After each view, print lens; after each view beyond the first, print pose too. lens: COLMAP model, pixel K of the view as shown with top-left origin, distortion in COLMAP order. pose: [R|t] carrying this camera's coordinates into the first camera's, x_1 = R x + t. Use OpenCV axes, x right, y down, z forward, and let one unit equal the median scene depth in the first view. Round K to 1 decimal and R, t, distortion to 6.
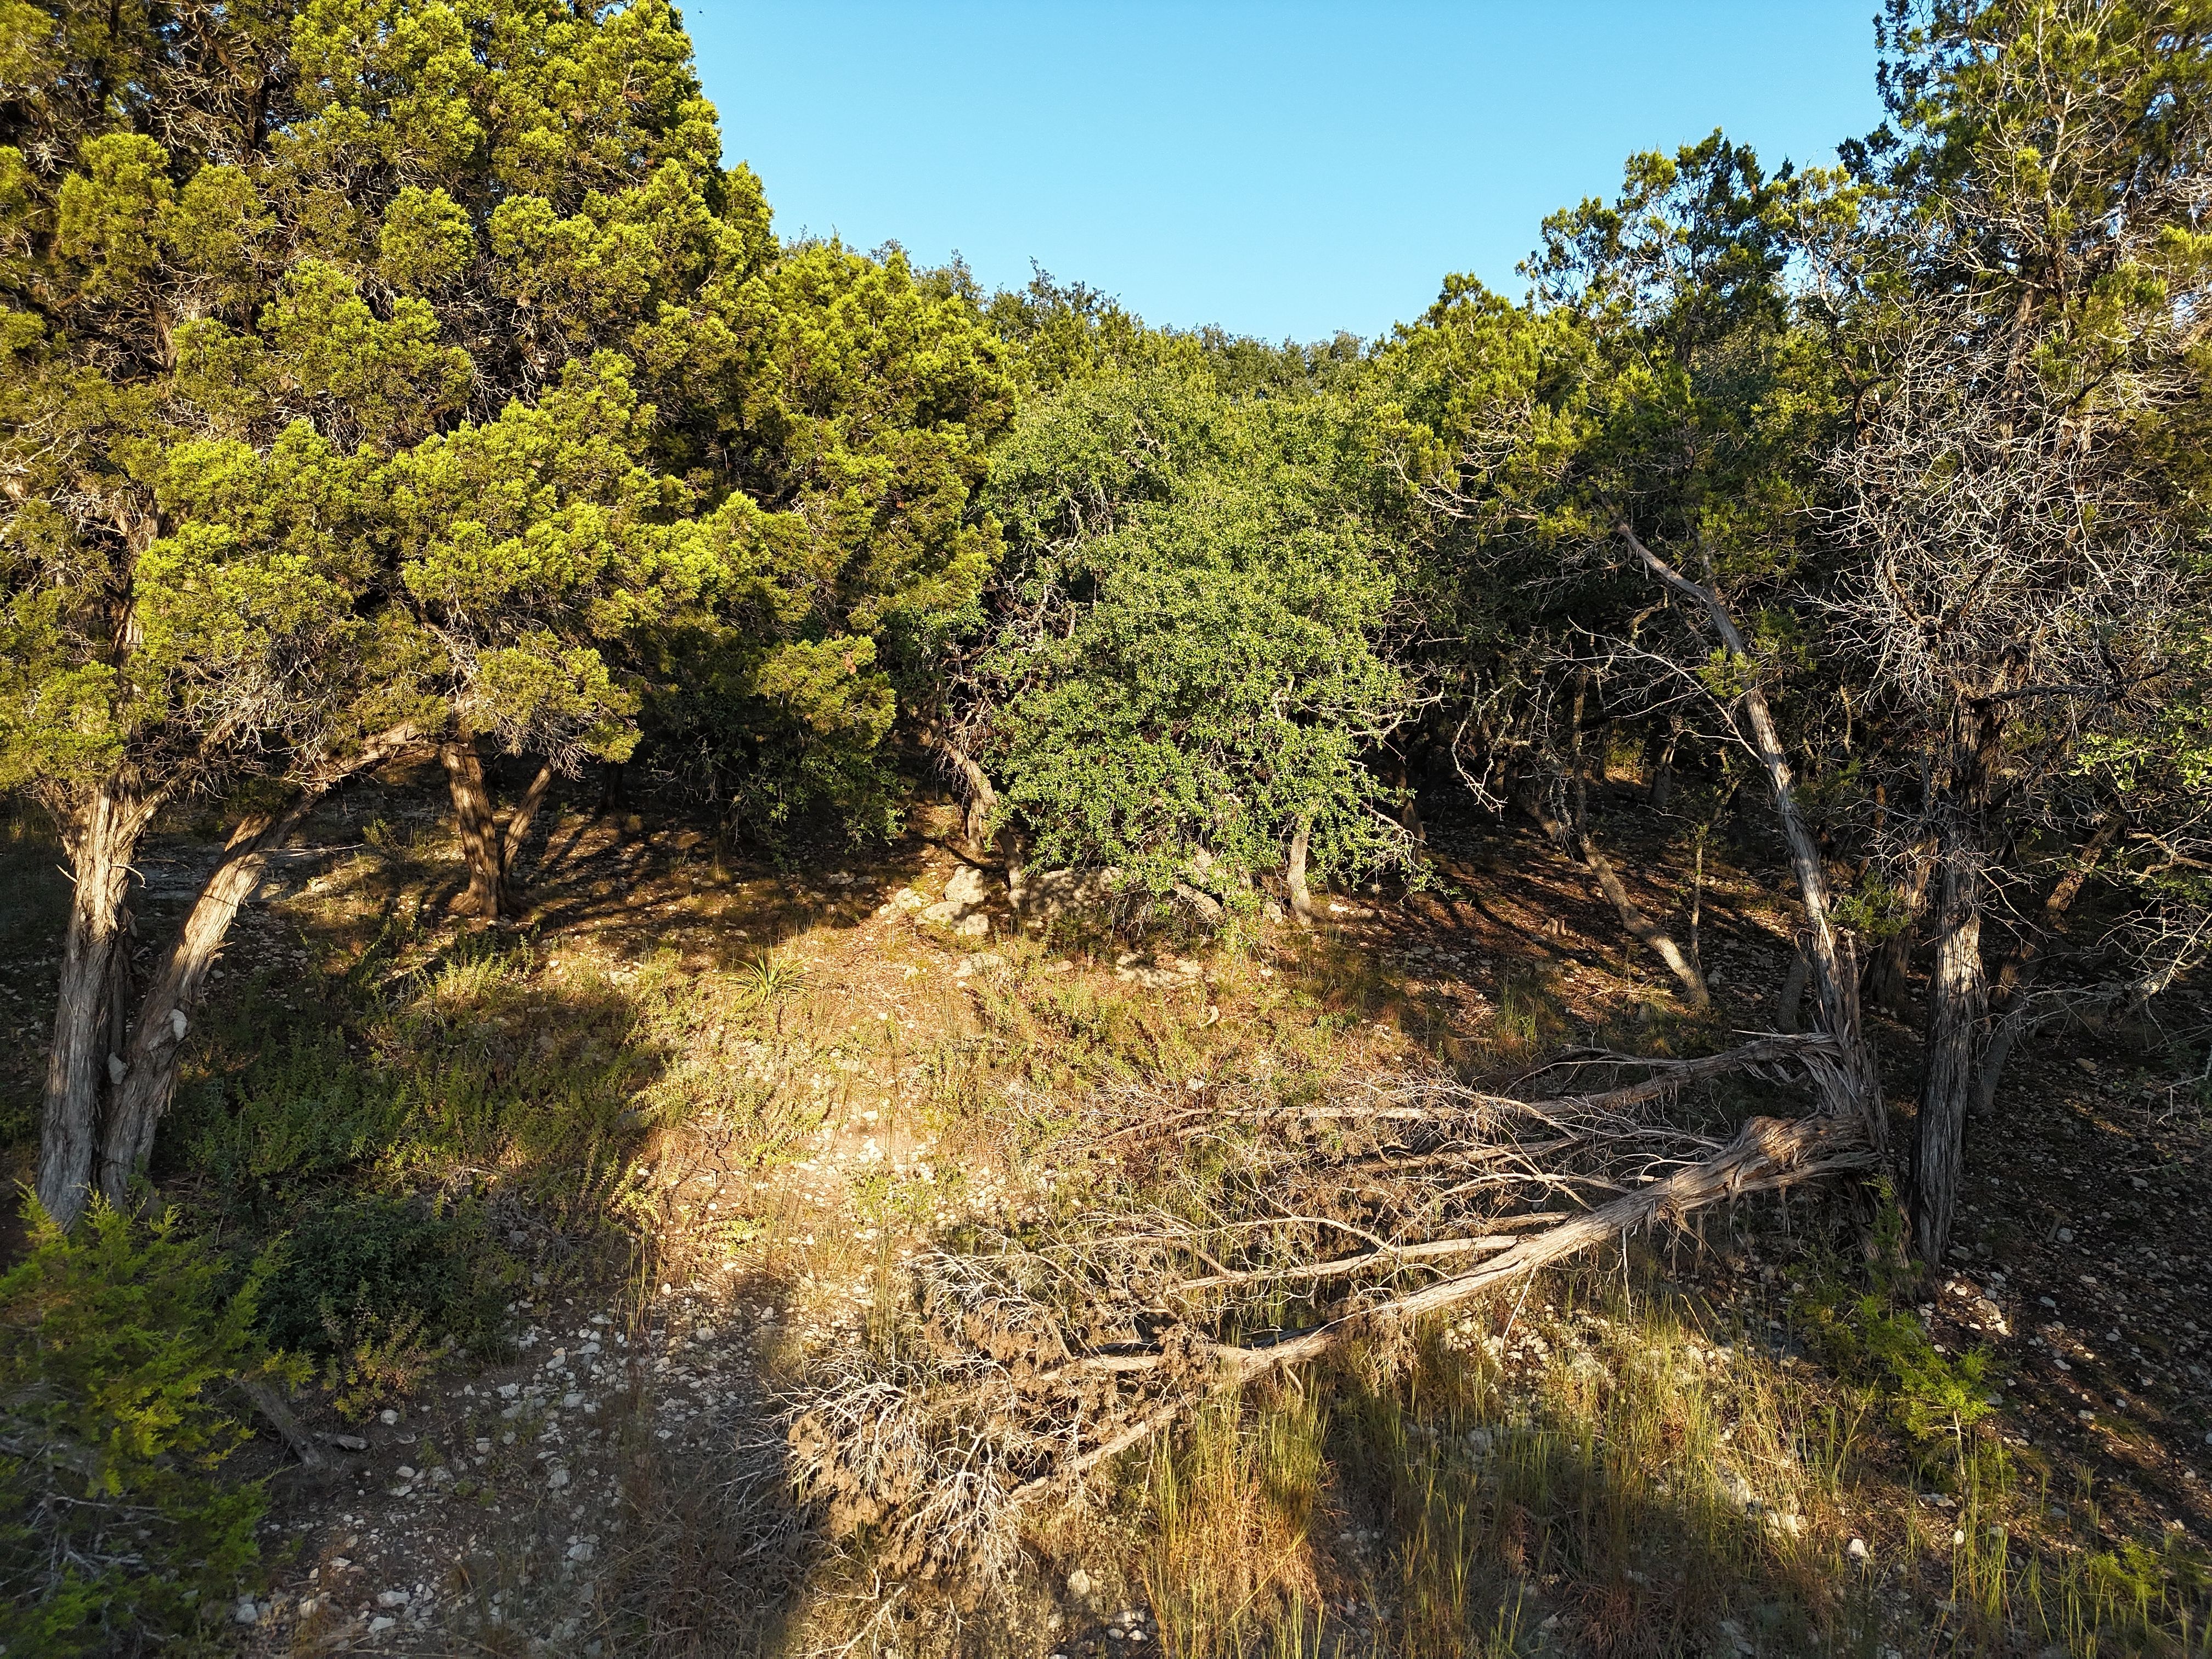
lens RADIAL K [[1550.3, 0, 1098.3], [0, 1550.3, 829.3], [0, 0, 1]] dist [0.057667, -0.044832]
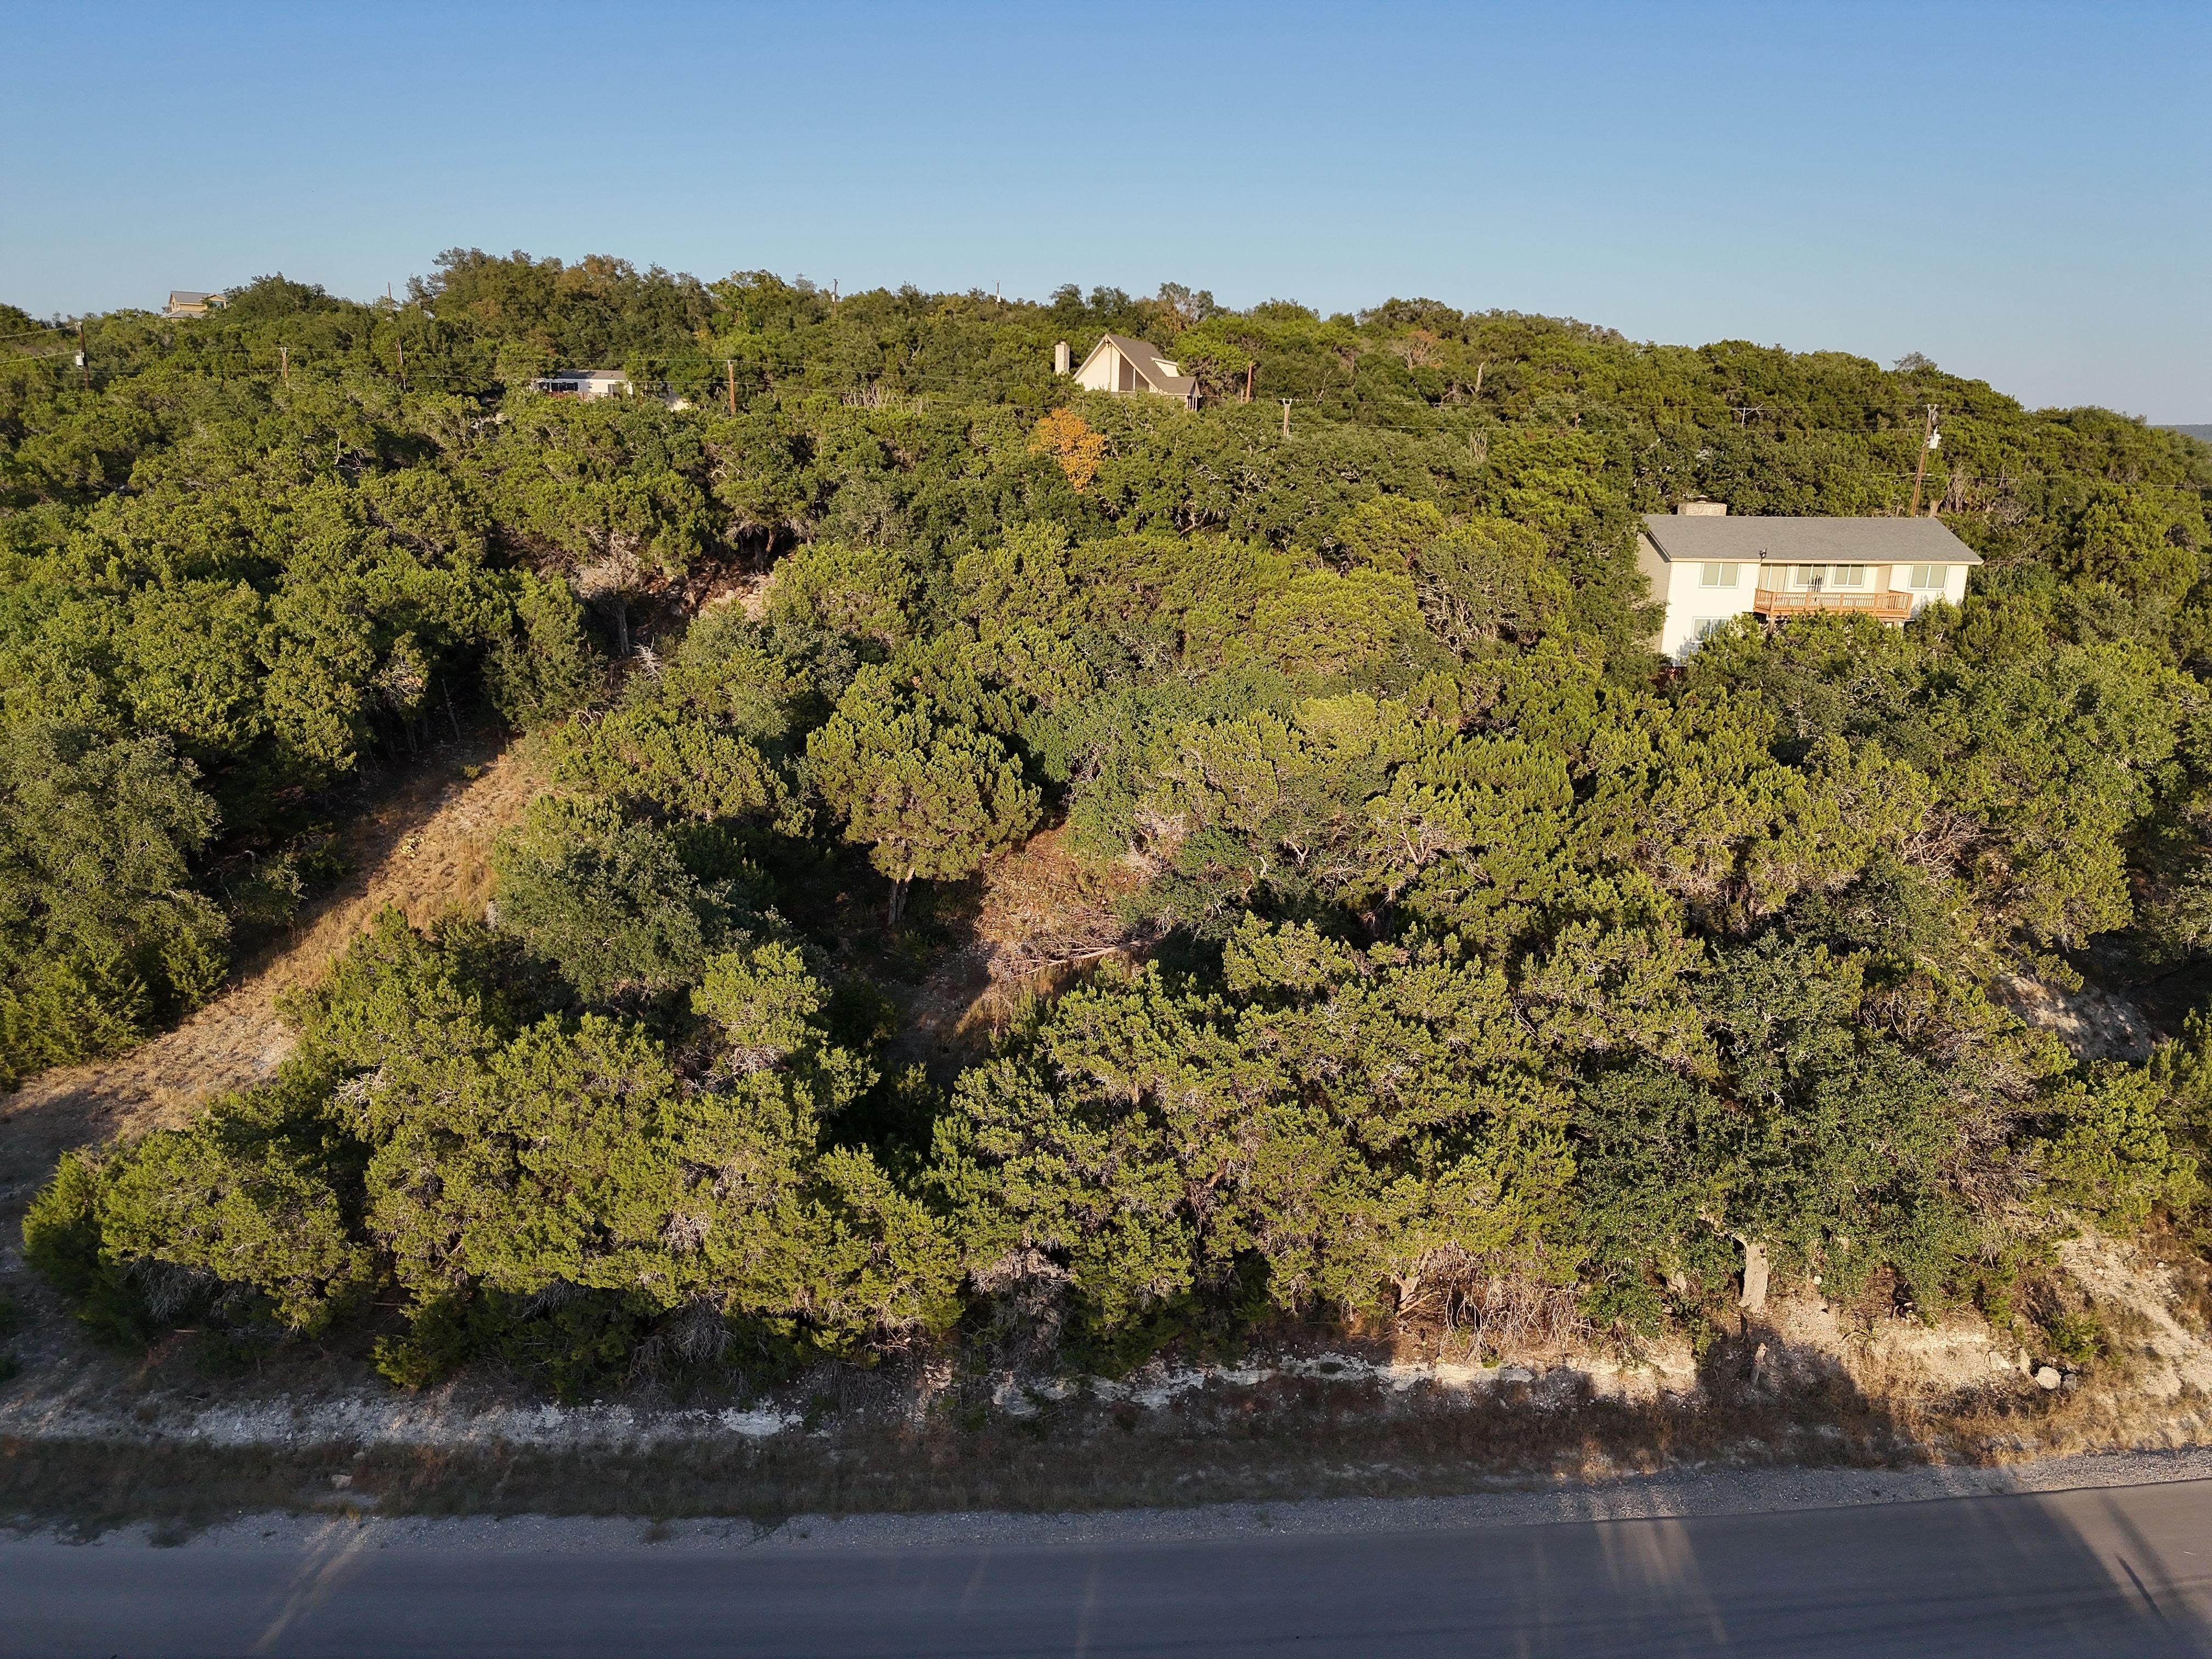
lens RADIAL K [[1550.3, 0, 1100.5], [0, 1550.3, 832.0], [0, 0, 1]] dist [0.057667, -0.044832]
pose [[0.955974, 0.085118, -0.280837, 1.896278], [-0.006239, 0.962689, 0.270540, -1.819499], [0.293386, -0.256877, 0.920836, -4.476711]]
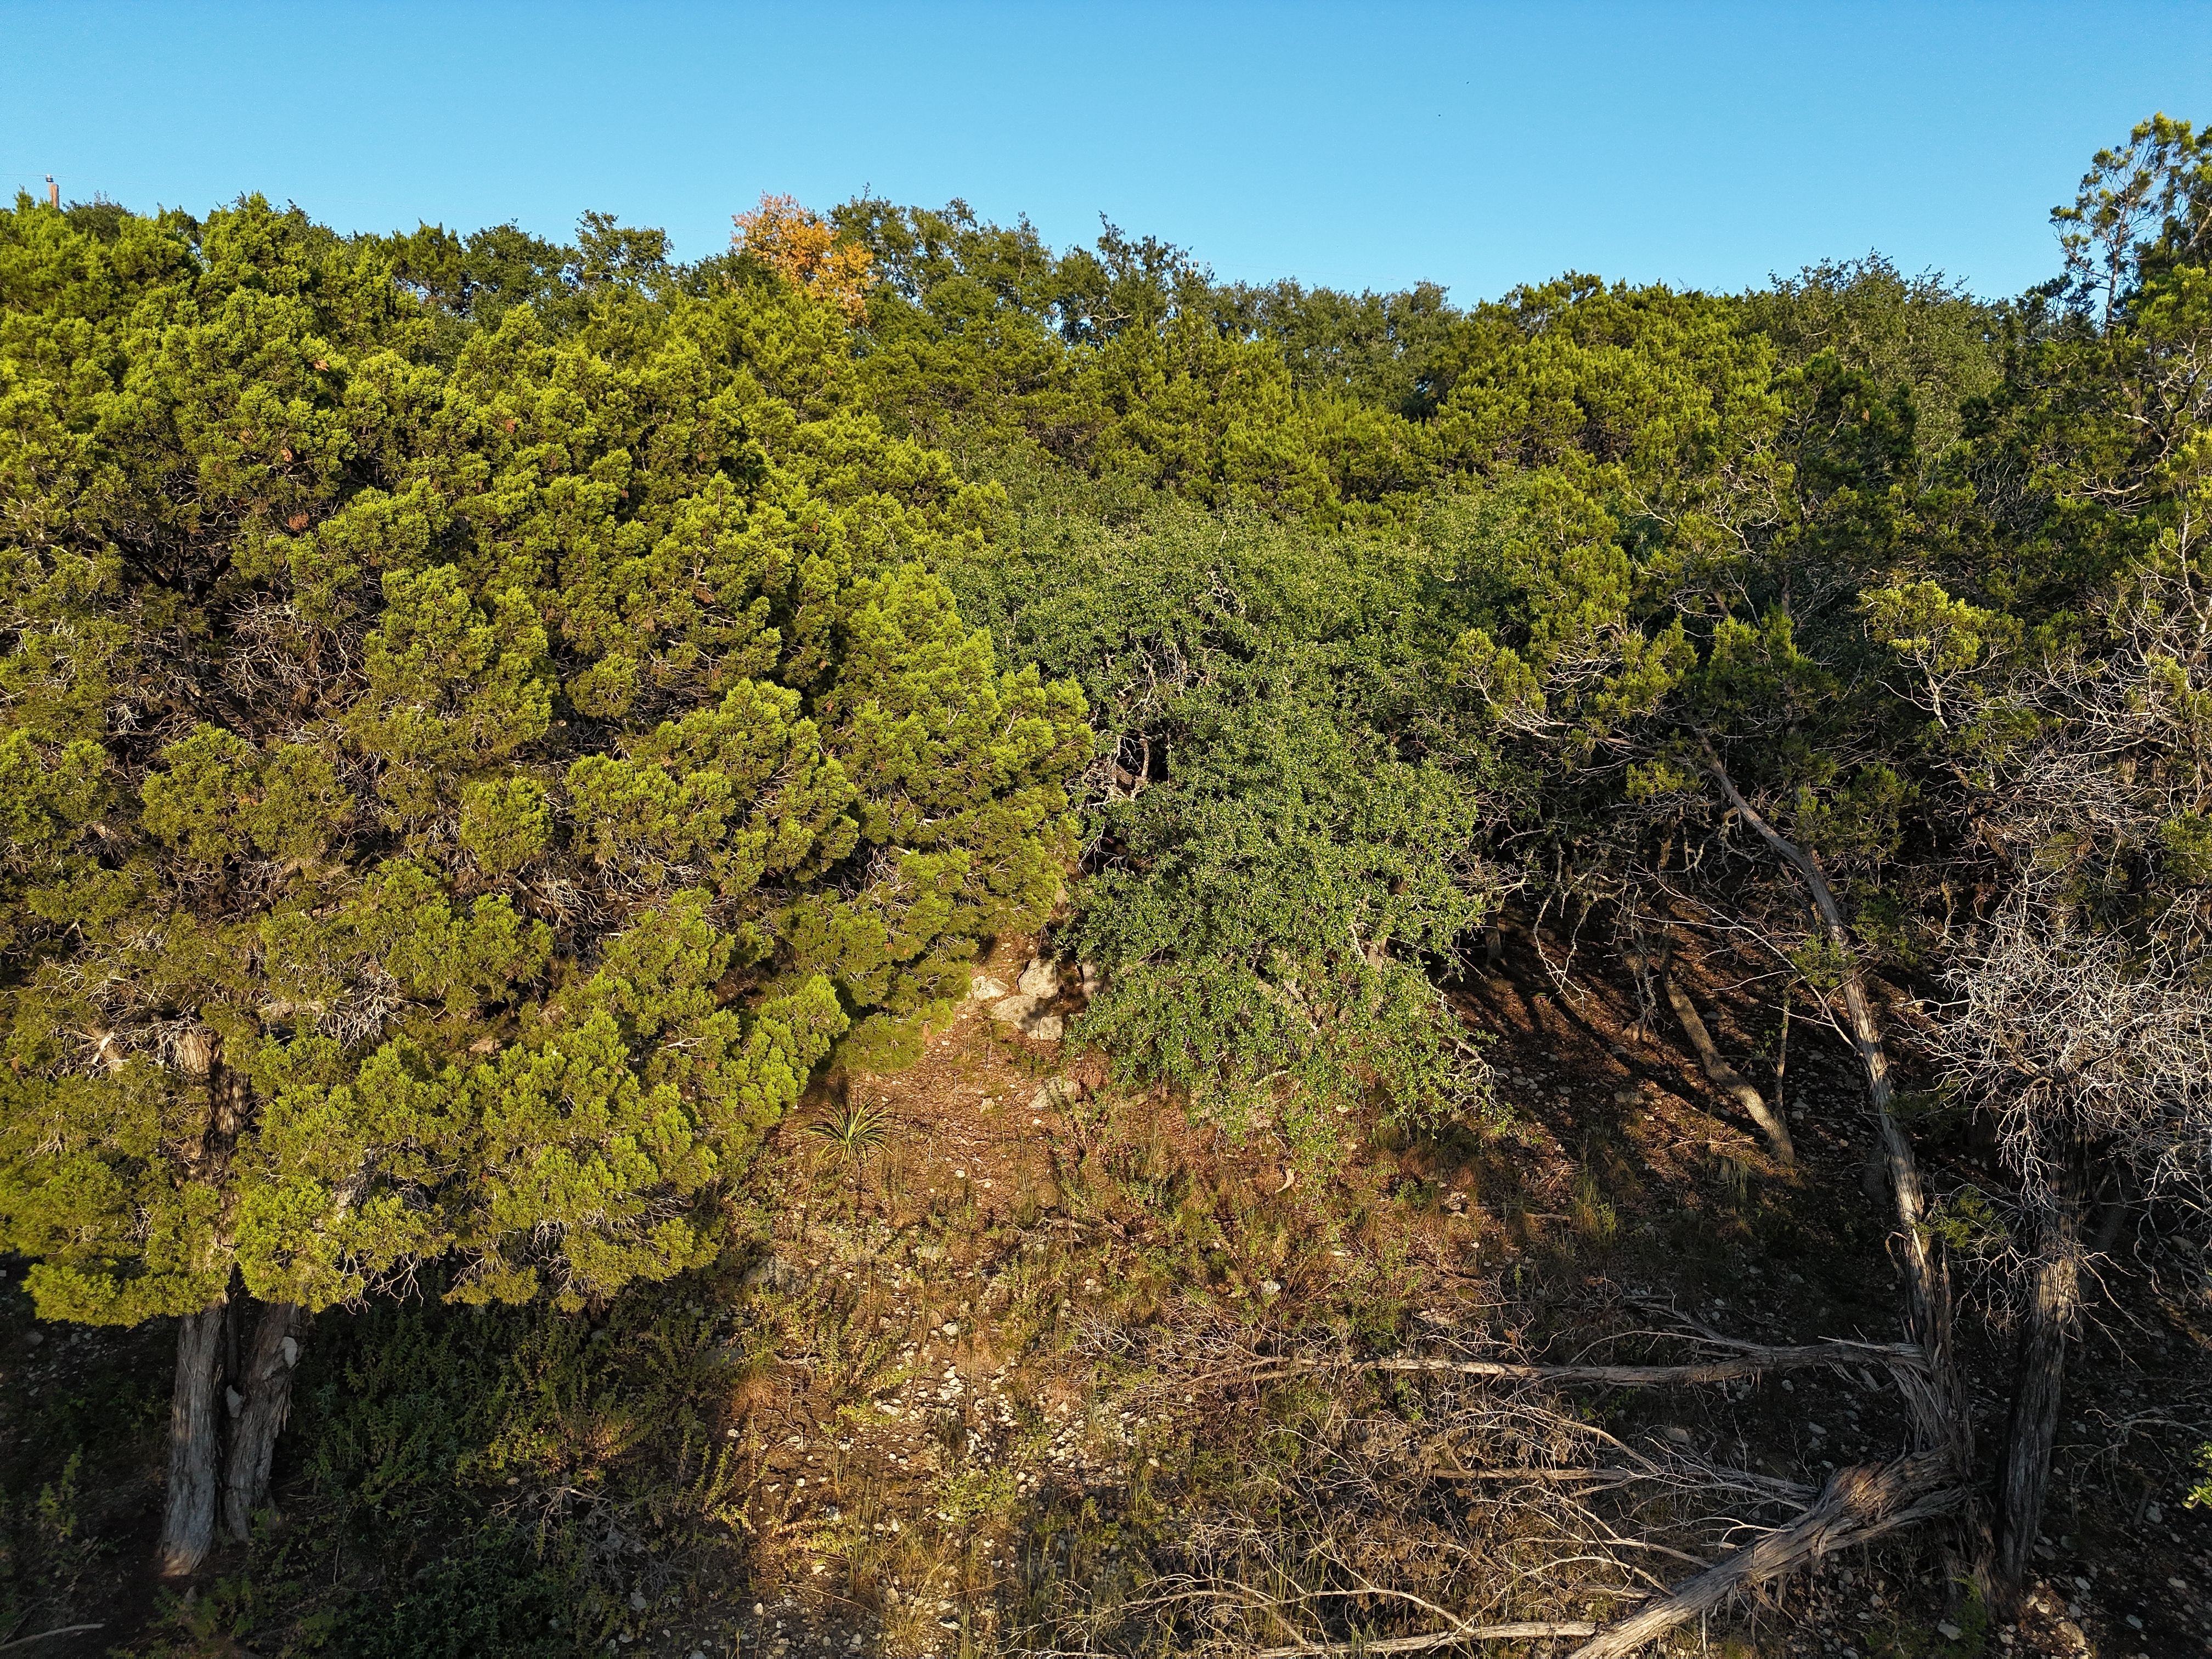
lens RADIAL K [[1550.3, 0, 1098.0], [0, 1550.3, 821.9], [0, 0, 1]] dist [0.057667, -0.044832]
pose [[0.998963, -0.001444, -0.045506, -0.004528], [0.005099, 0.996757, 0.080313, -0.326489], [0.045243, -0.080462, 0.995730, 0.019713]]
